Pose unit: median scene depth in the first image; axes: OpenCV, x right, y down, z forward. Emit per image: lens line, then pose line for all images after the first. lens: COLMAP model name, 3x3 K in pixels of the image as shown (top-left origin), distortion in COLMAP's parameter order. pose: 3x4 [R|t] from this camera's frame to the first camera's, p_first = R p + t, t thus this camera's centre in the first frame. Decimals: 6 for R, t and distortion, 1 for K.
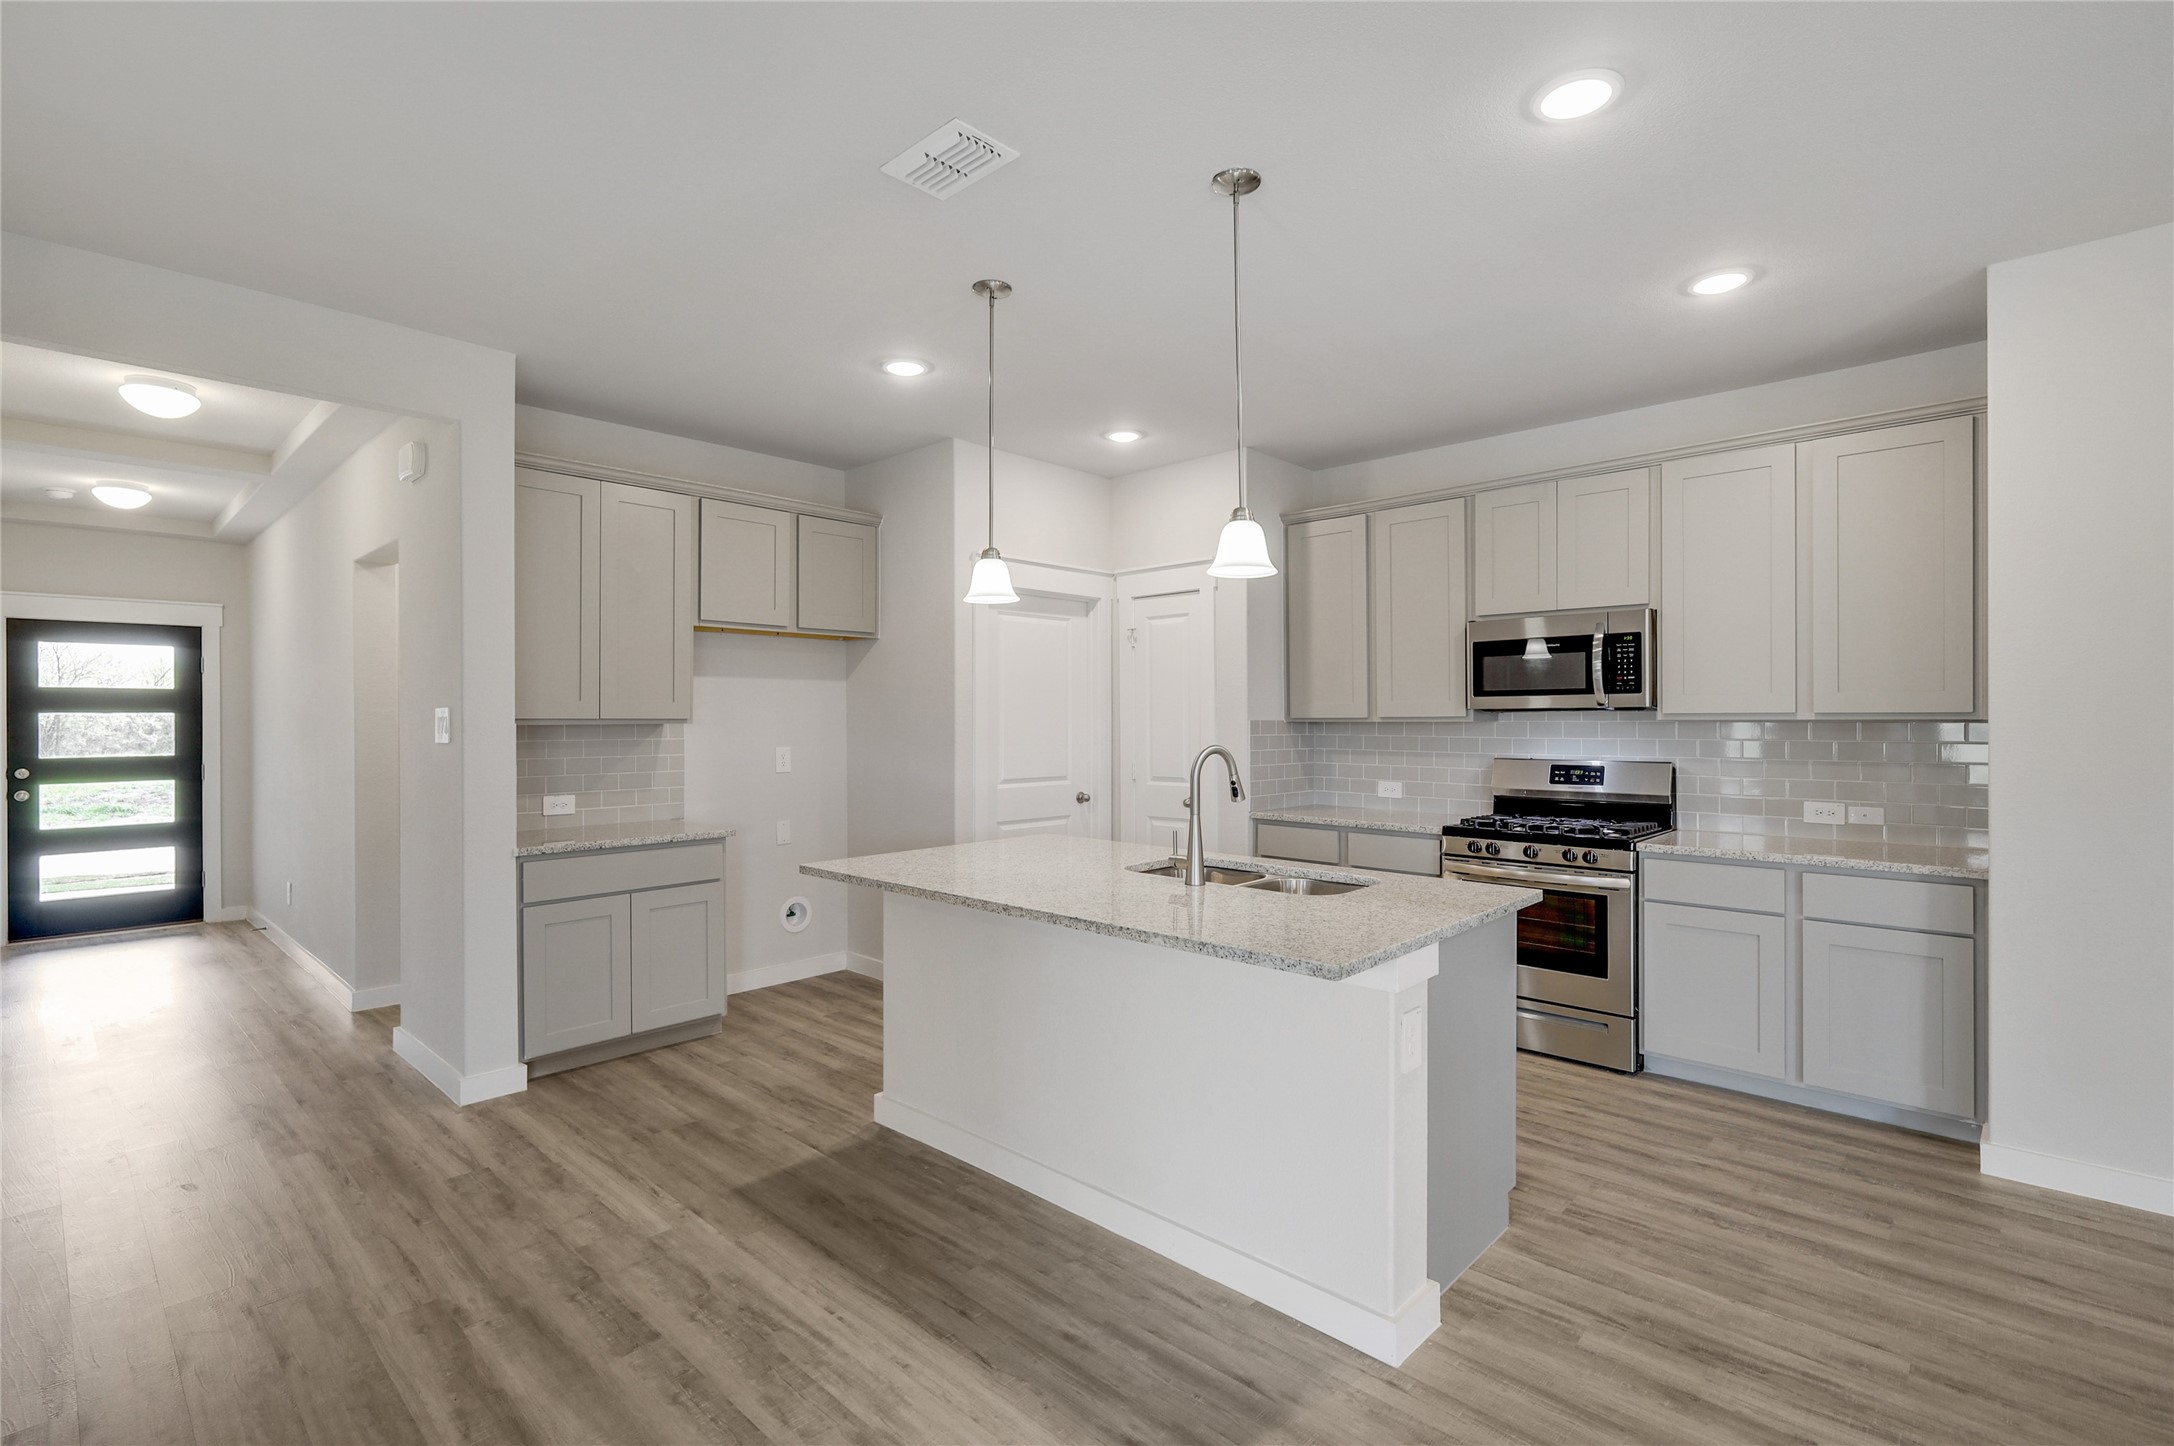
lens RADIAL K [[996.4, 0, 1086.1], [0, 996.4, 717.4], [0, 0, 1]] dist [0.002624, 0.000467]
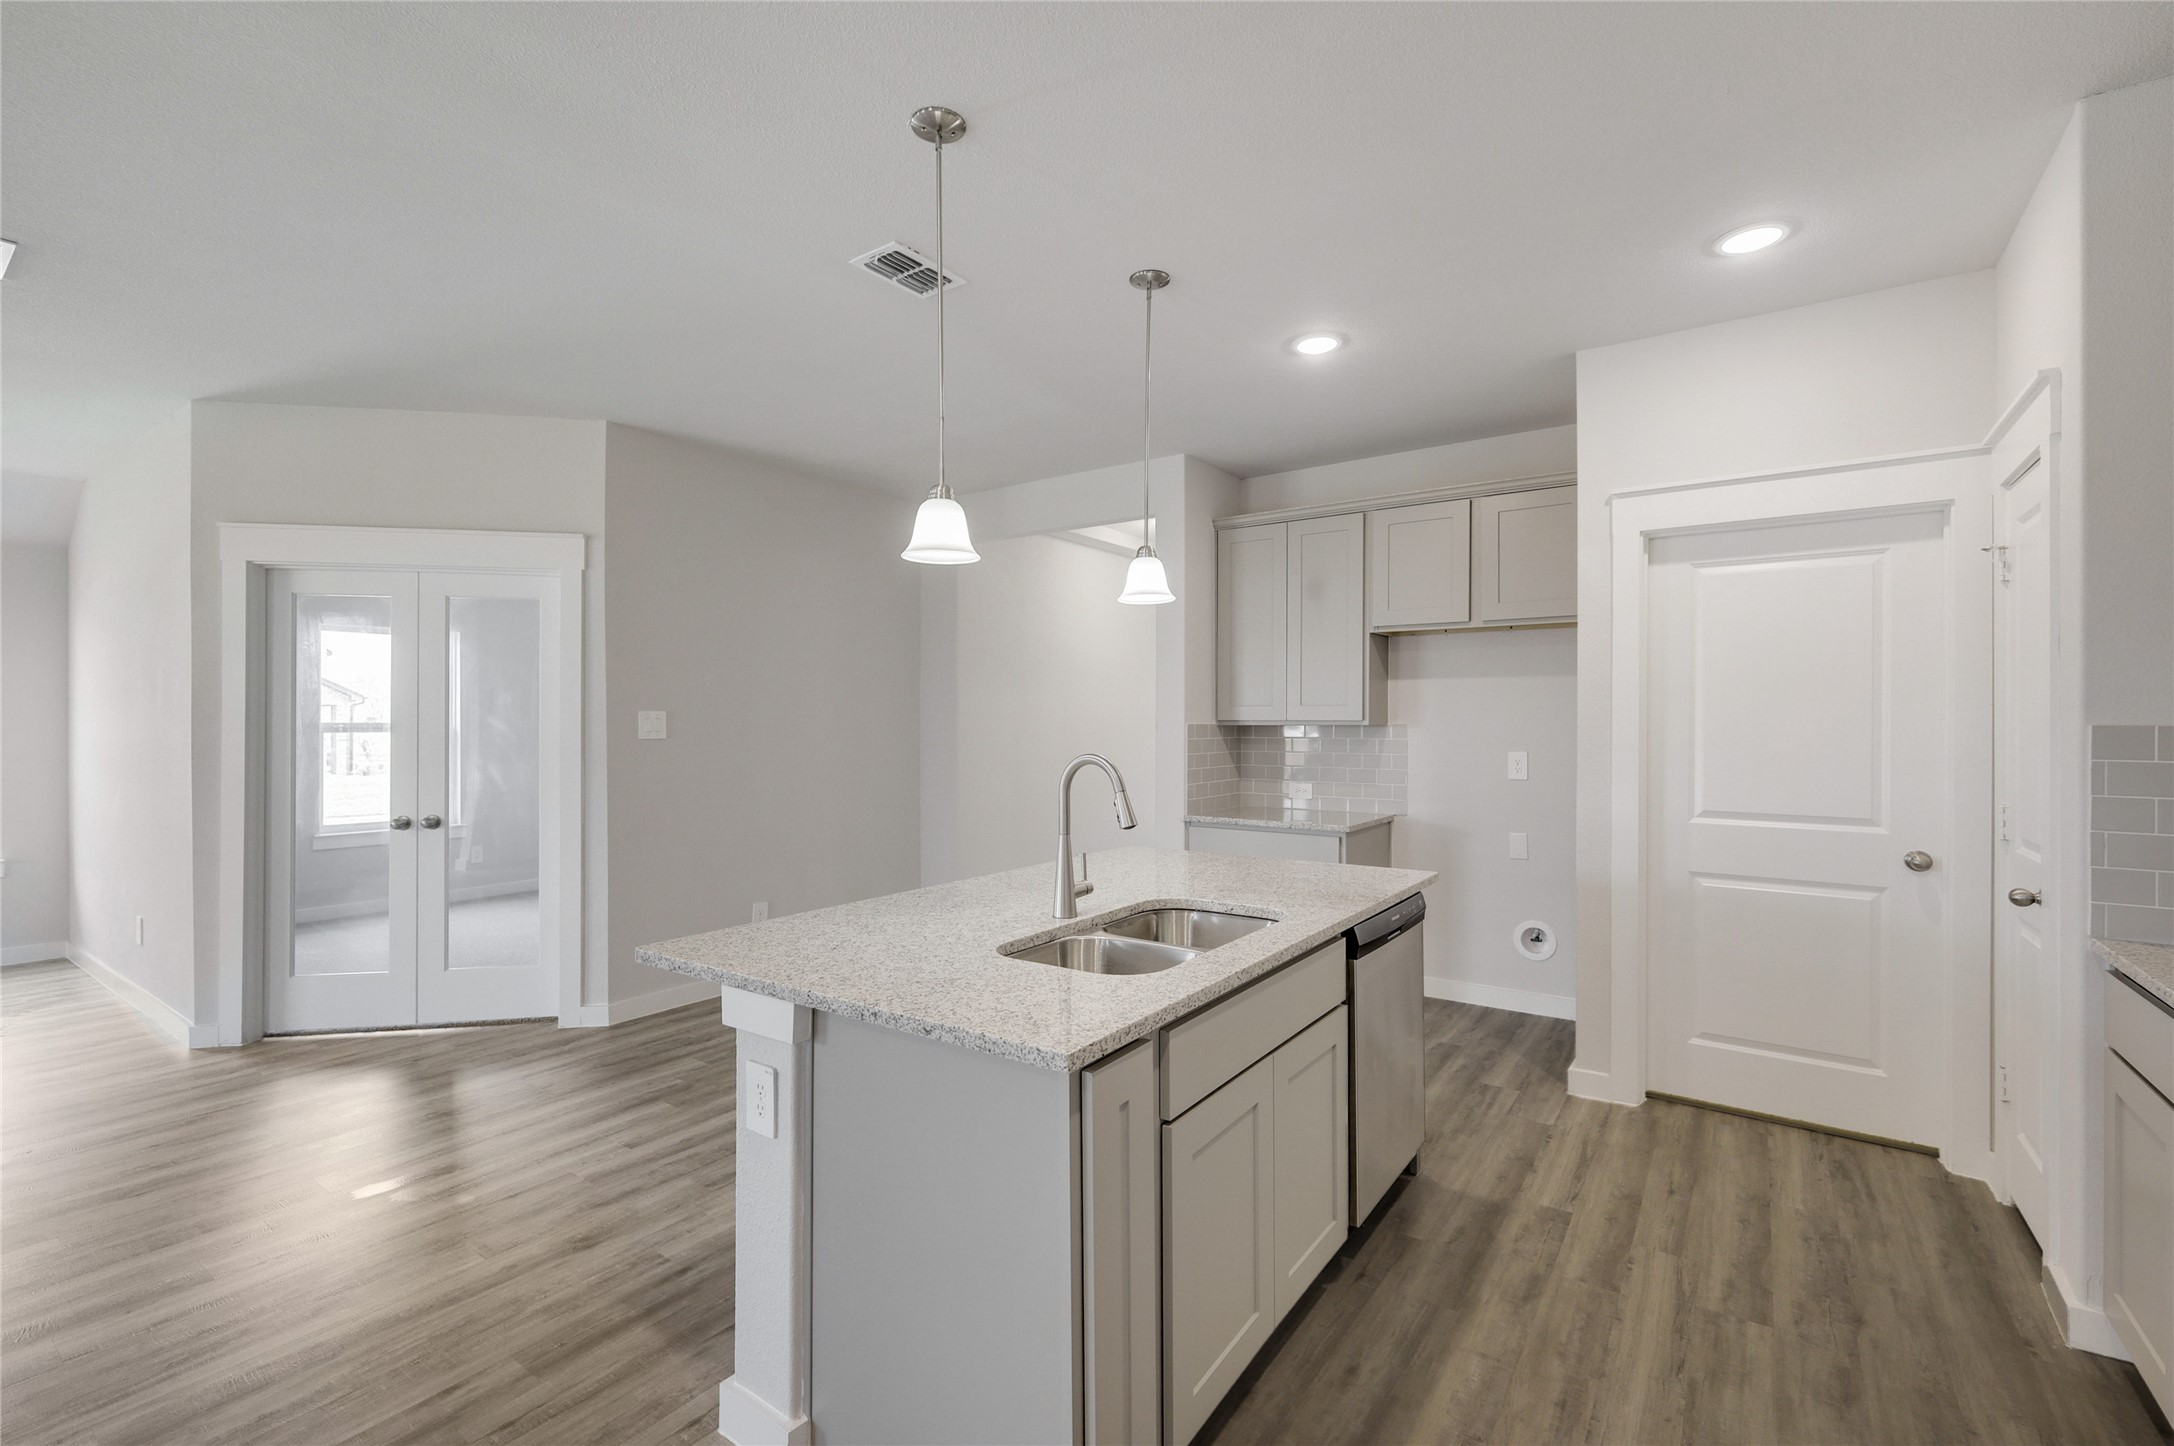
lens RADIAL K [[941.8, 0, 1086.6], [0, 941.8, 719.8], [0, 0, 1]] dist [0.001561, 0.000455]
pose [[0.136776, 0.000949, -0.990602, 0.660566], [0.001242, 0.999999, 0.001129, -0.000925], [0.990601, -0.001384, 0.136775, 0.662605]]
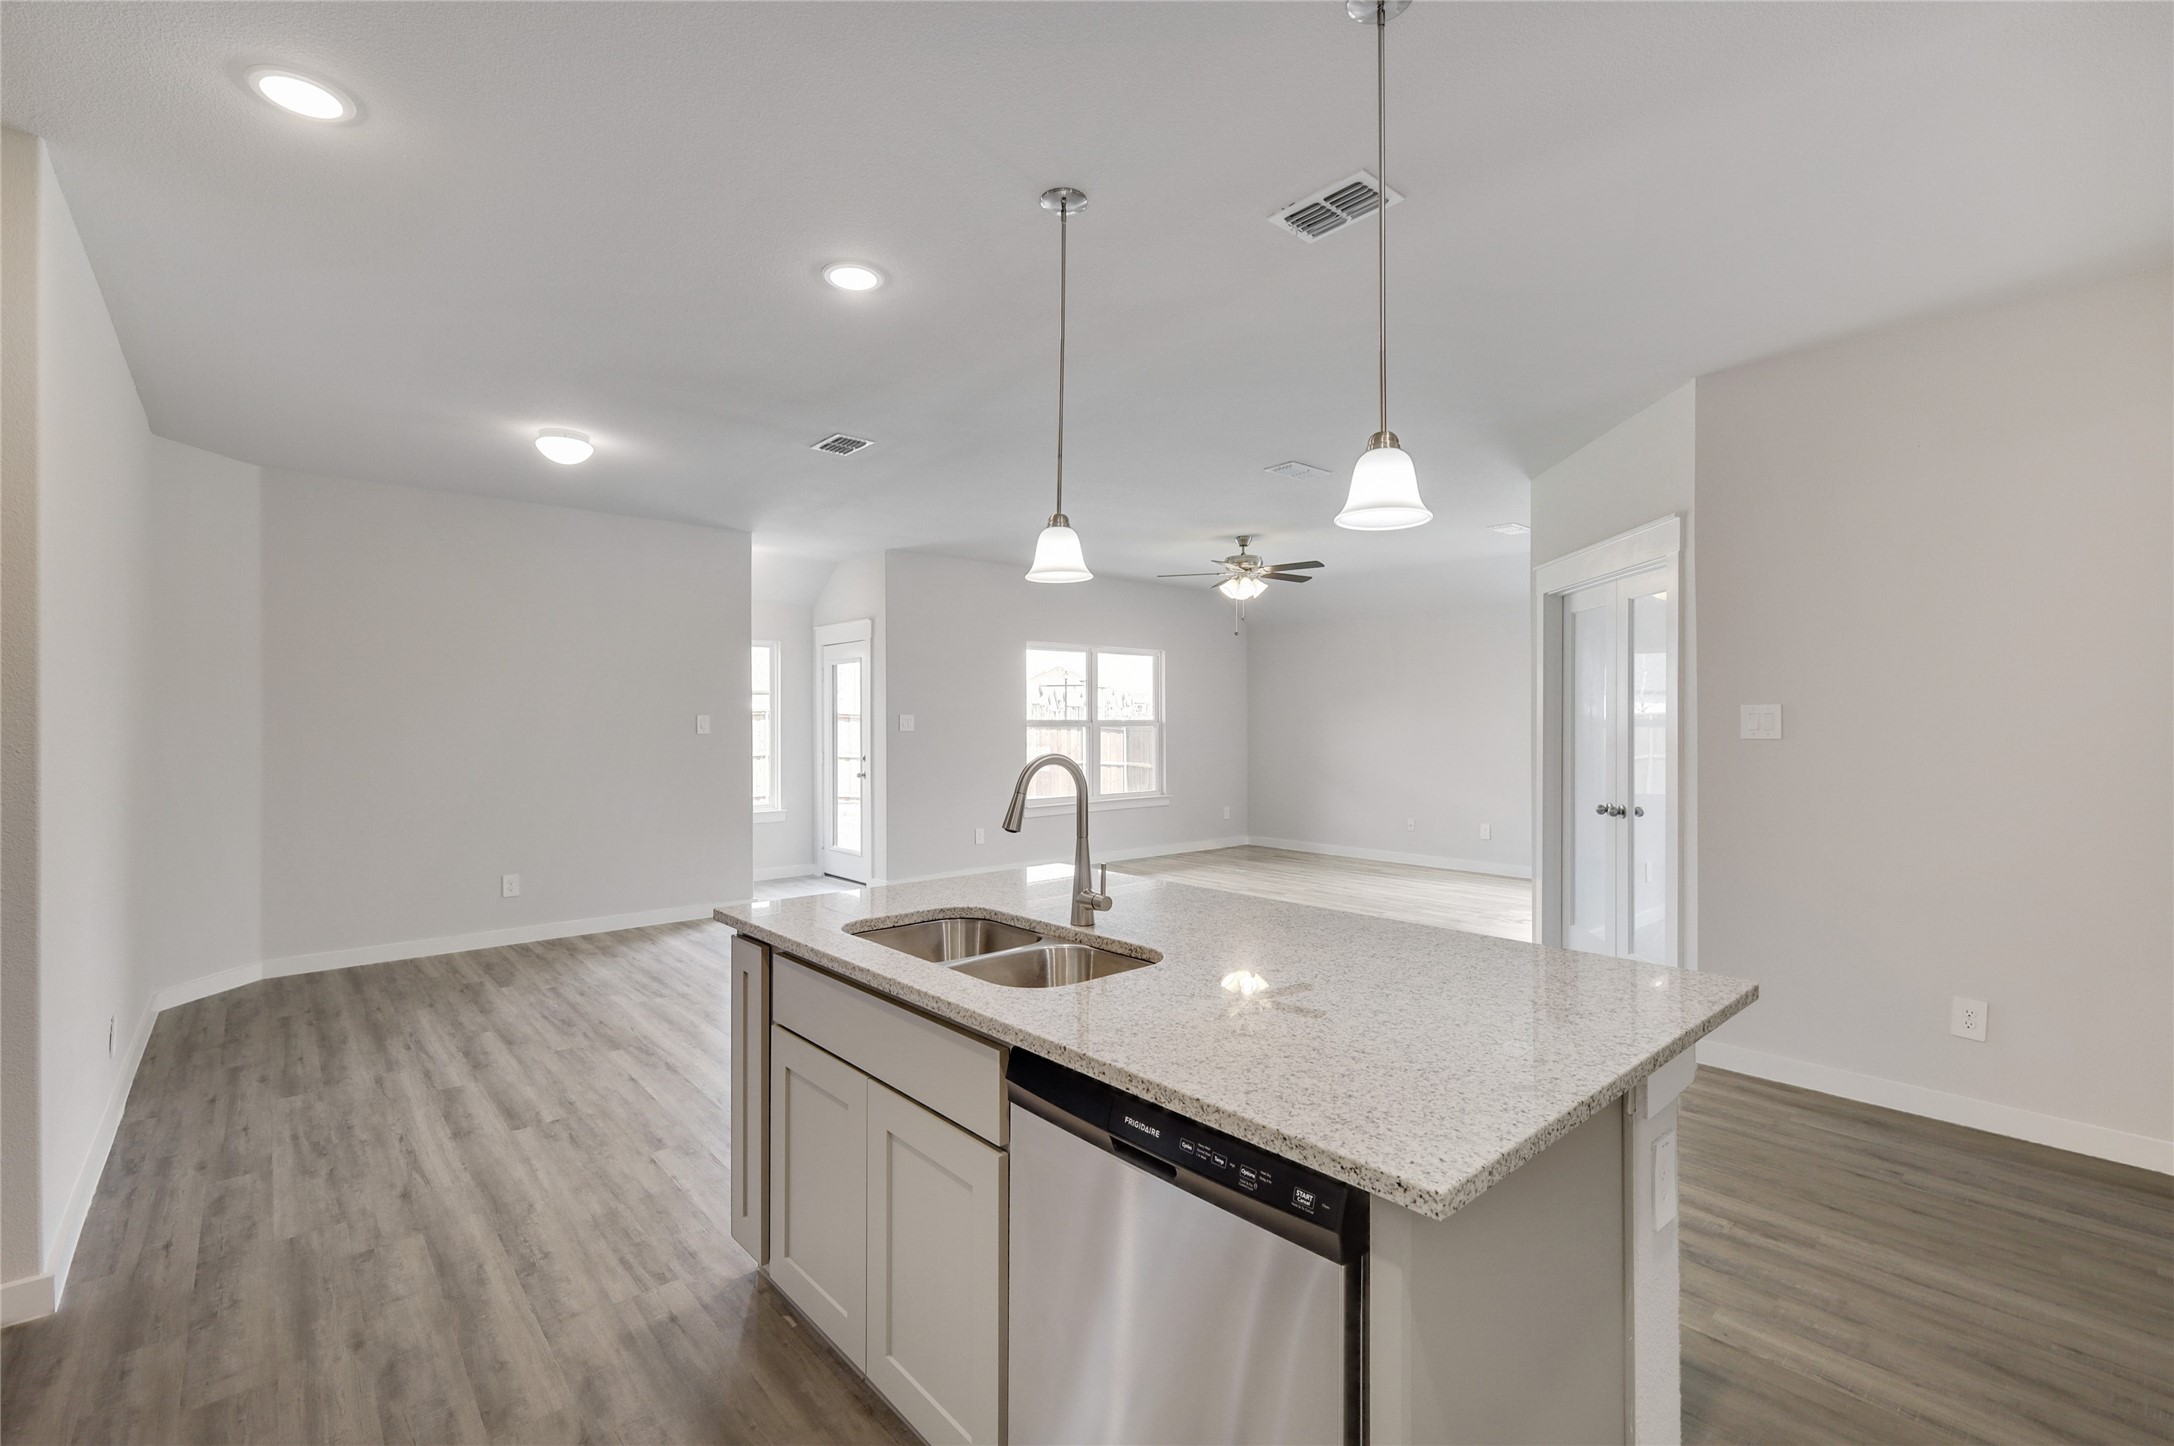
lens RADIAL K [[941.8, 0, 1086.6], [0, 941.8, 719.8], [0, 0, 1]] dist [0.001561, 0.000455]
pose [[-0.995614, 0.004430, 0.093449, 0.025121], [0.004354, 0.999990, -0.001018, 0.001909], [-0.093453, -0.000606, -0.995624, 1.282599]]
